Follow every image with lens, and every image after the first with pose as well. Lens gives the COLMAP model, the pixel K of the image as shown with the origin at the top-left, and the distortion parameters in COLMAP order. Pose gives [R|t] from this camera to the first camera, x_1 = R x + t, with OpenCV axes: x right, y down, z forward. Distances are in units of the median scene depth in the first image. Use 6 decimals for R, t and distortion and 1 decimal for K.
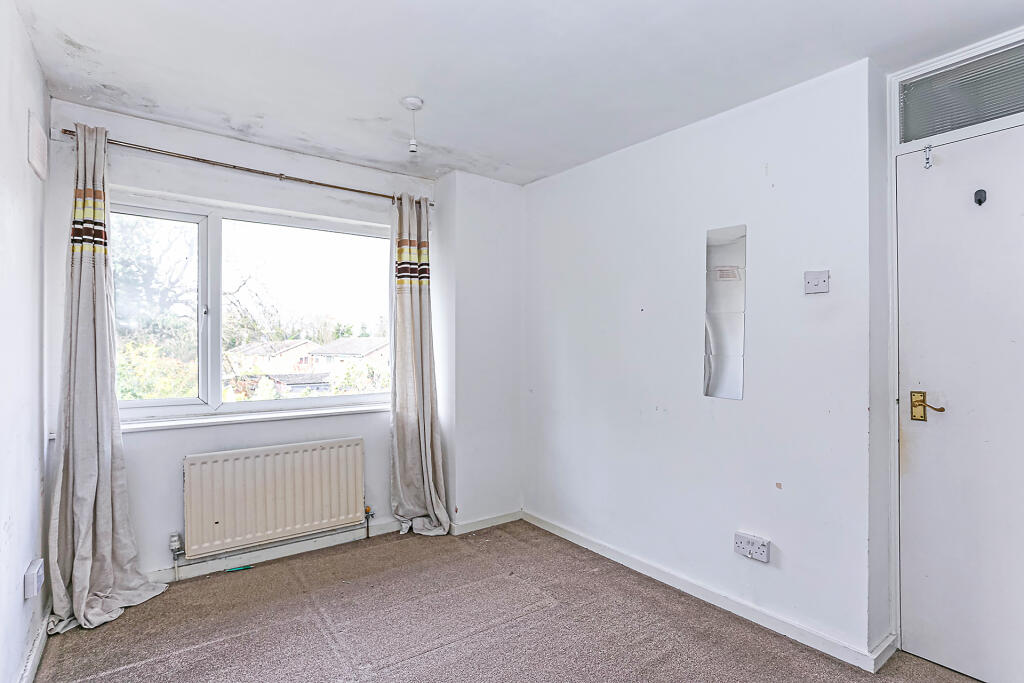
lens RADIAL K [[514.5, 0, 512.0], [0, 514.5, 341.5], [0, 0, 1]] dist [-0.000762, 0.001761]
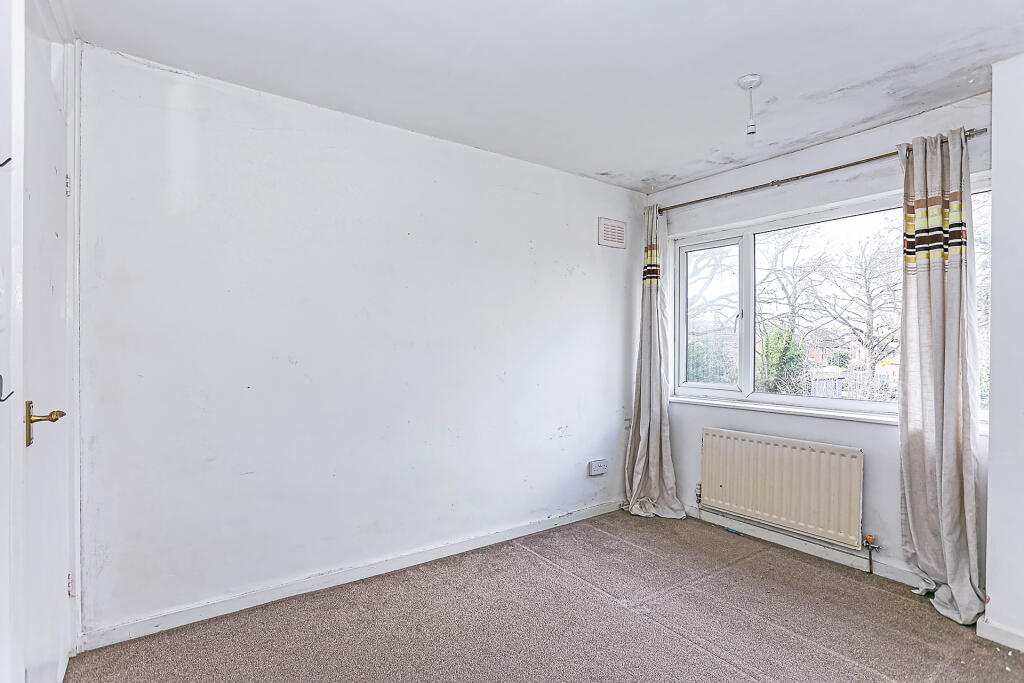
lens RADIAL K [[514.5, 0, 512.0], [0, 514.5, 341.5], [0, 0, 1]] dist [-0.000762, 0.001761]
pose [[-0.018601, -0.011164, -0.999765, 0.616422], [0.002206, 0.999935, -0.011207, 0.016069], [0.999825, -0.002414, -0.018575, 0.475461]]
